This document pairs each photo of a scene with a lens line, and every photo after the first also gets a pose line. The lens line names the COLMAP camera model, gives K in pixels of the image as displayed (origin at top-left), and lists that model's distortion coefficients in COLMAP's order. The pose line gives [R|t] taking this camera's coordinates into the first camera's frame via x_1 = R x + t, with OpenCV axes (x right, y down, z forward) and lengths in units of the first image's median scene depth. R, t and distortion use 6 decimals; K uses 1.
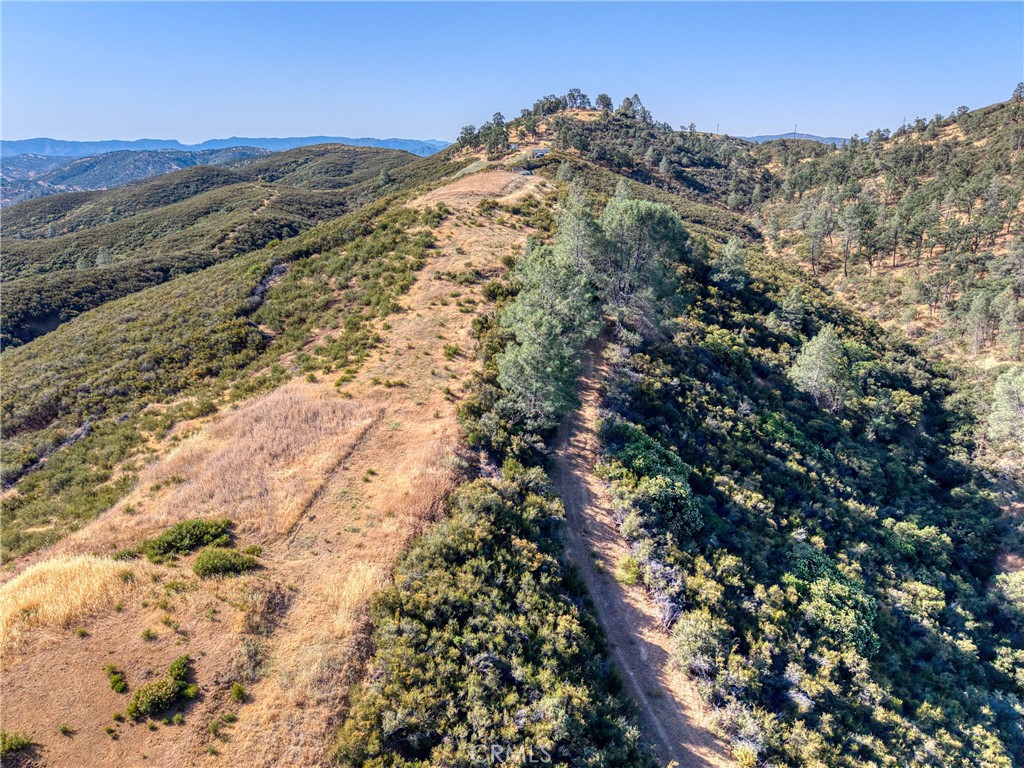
lens RADIAL K [[683.2, 0, 510.8], [0, 683.2, 382.4], [0, 0, 1]] dist [0.029511, -0.031592]
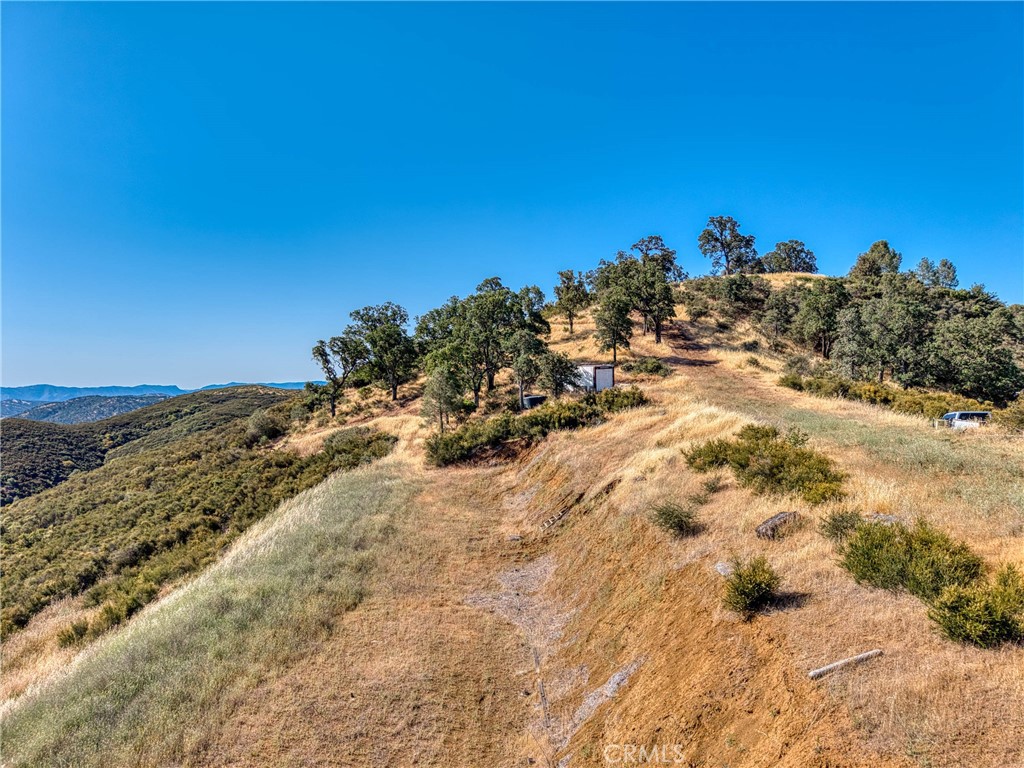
lens RADIAL K [[683.2, 0, 511.1], [0, 683.2, 379.2], [0, 0, 1]] dist [0.029511, -0.031592]
pose [[0.999815, -0.002512, 0.019082, -0.017078], [0.008859, 0.940236, -0.340407, -0.267277], [-0.017087, 0.340513, 0.940084, 0.787101]]
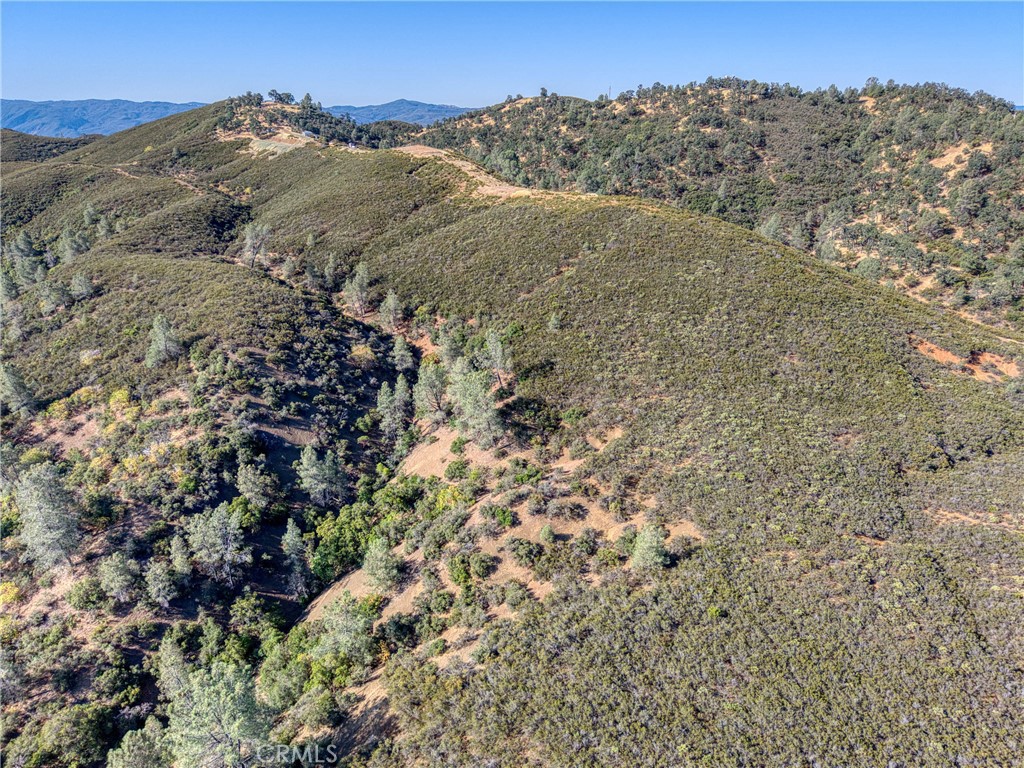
lens RADIAL K [[683.2, 0, 511.2], [0, 683.2, 384.2], [0, 0, 1]] dist [0.029511, -0.031592]
pose [[0.768954, -0.238685, 0.593076, -0.616849], [0.212322, 0.970380, 0.115245, 0.154711], [-0.603016, 0.037305, 0.796856, -0.554353]]
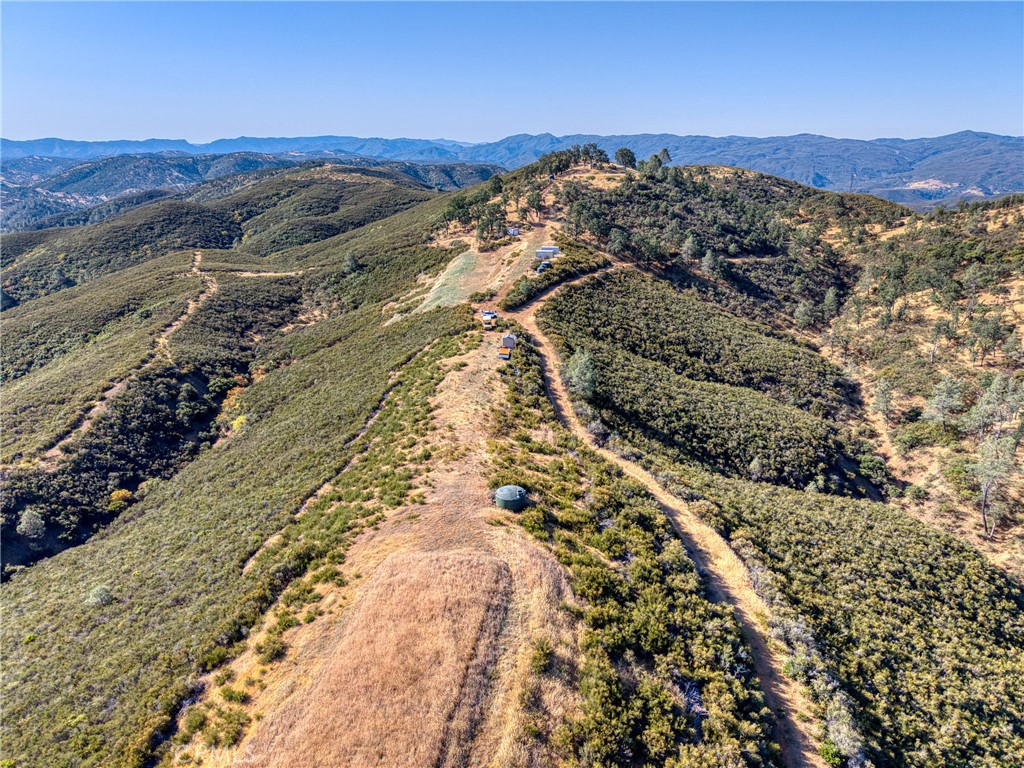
lens RADIAL K [[683.2, 0, 510.9], [0, 683.2, 384.8], [0, 0, 1]] dist [0.029511, -0.031592]
pose [[0.999928, 0.004699, -0.011055, 0.011426], [-0.004649, 0.999979, 0.004555, -0.162506], [0.011076, -0.004504, 0.999929, 0.208624]]
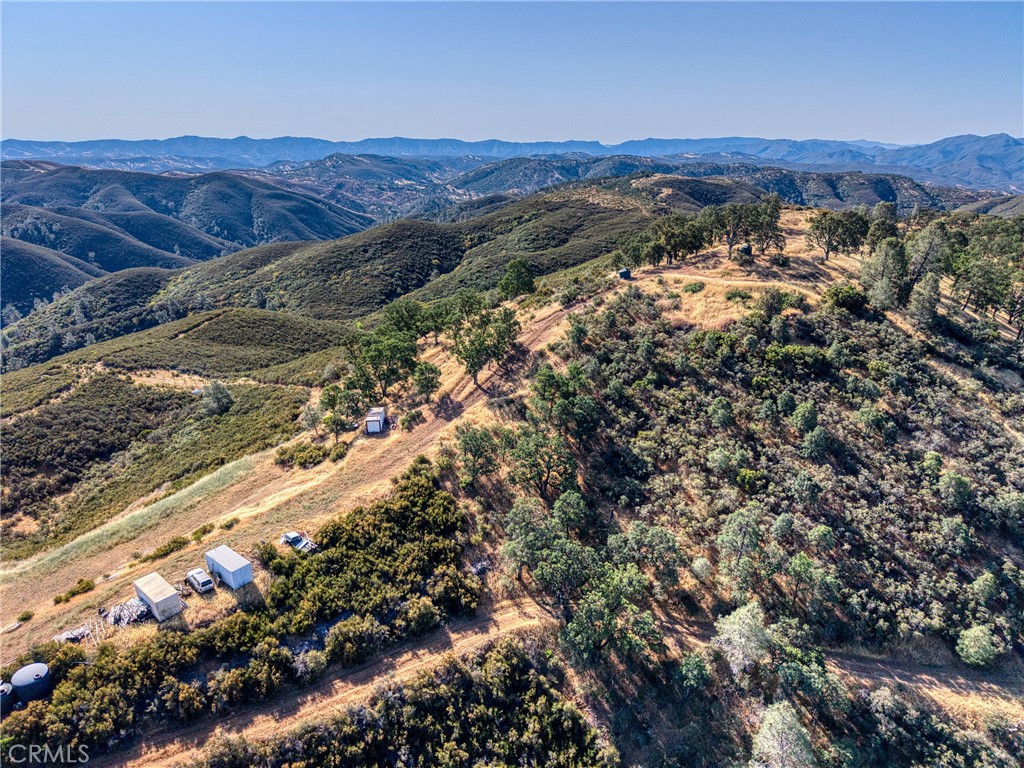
lens RADIAL K [[683.2, 0, 512.1], [0, 683.2, 387.5], [0, 0, 1]] dist [0.029511, -0.031592]
pose [[0.849437, 0.182724, -0.495044, 0.211828], [-0.179280, 0.982263, 0.054937, -0.368833], [0.496302, 0.042086, 0.867129, 0.700737]]
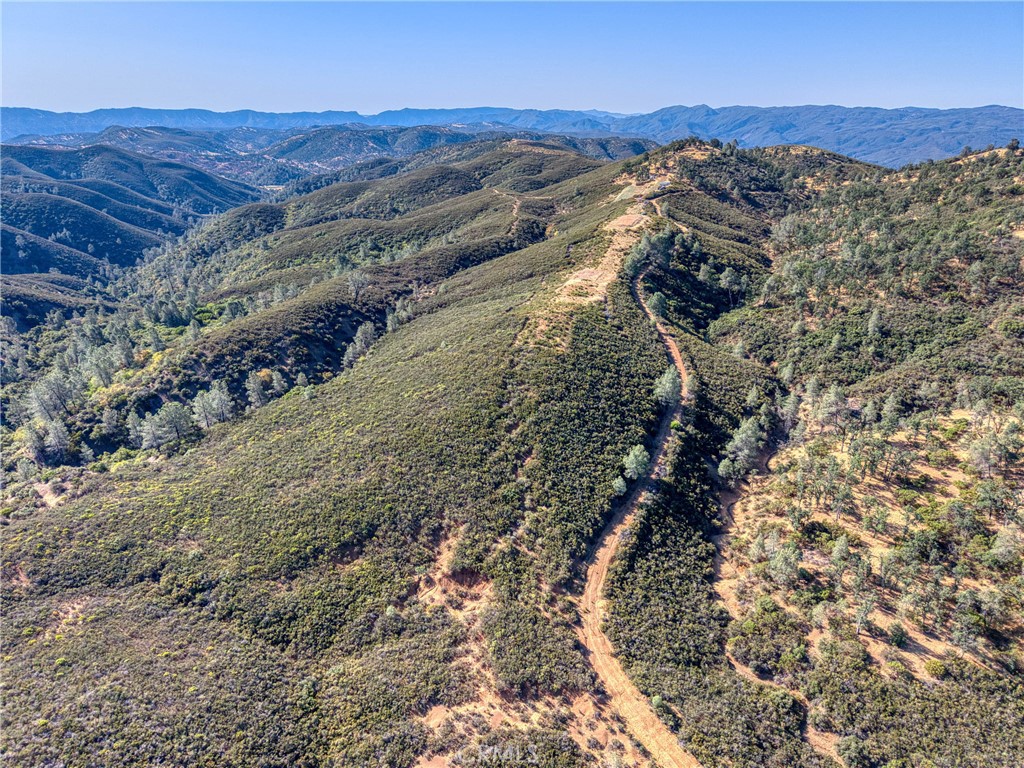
lens RADIAL K [[683.2, 0, 512.0], [0, 683.2, 377.8], [0, 0, 1]] dist [0.029511, -0.031592]
pose [[0.976468, 0.079583, -0.200440, 0.045860], [-0.072925, 0.996519, 0.040398, 0.119829], [0.202957, -0.024830, 0.978873, -0.771465]]
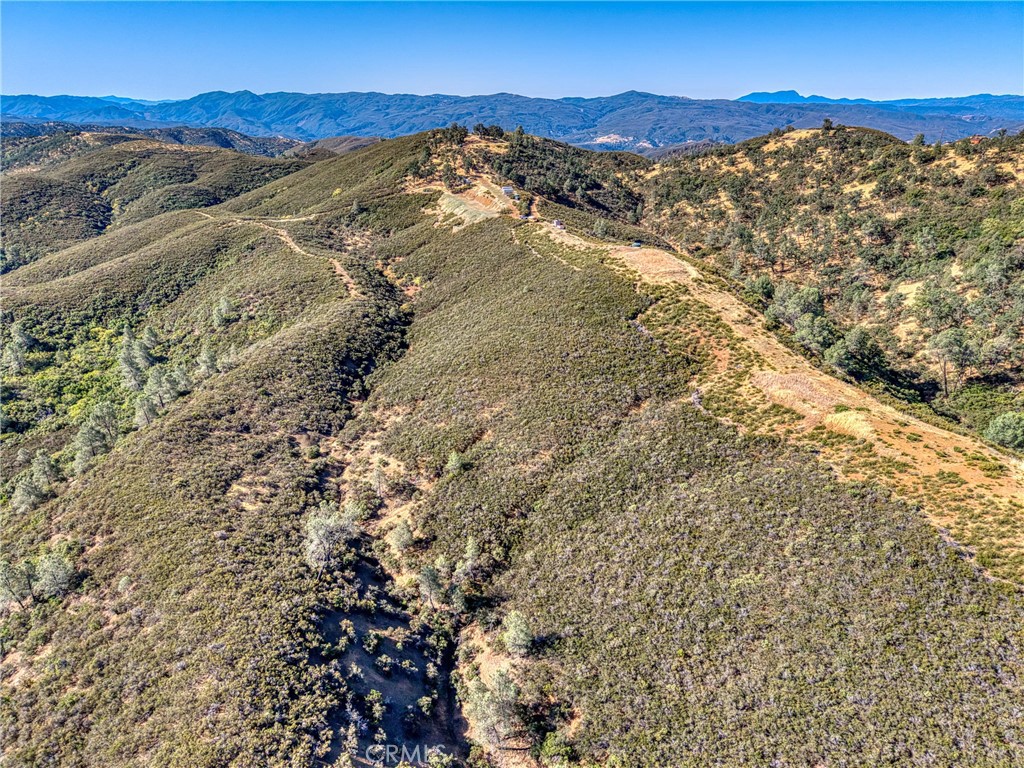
lens RADIAL K [[683.2, 0, 510.2], [0, 683.2, 385.3], [0, 0, 1]] dist [0.029511, -0.031592]
pose [[0.926412, -0.145106, 0.347428, -0.399636], [0.124475, 0.988902, 0.081110, -0.053886], [-0.355342, -0.031895, 0.934192, -0.232614]]
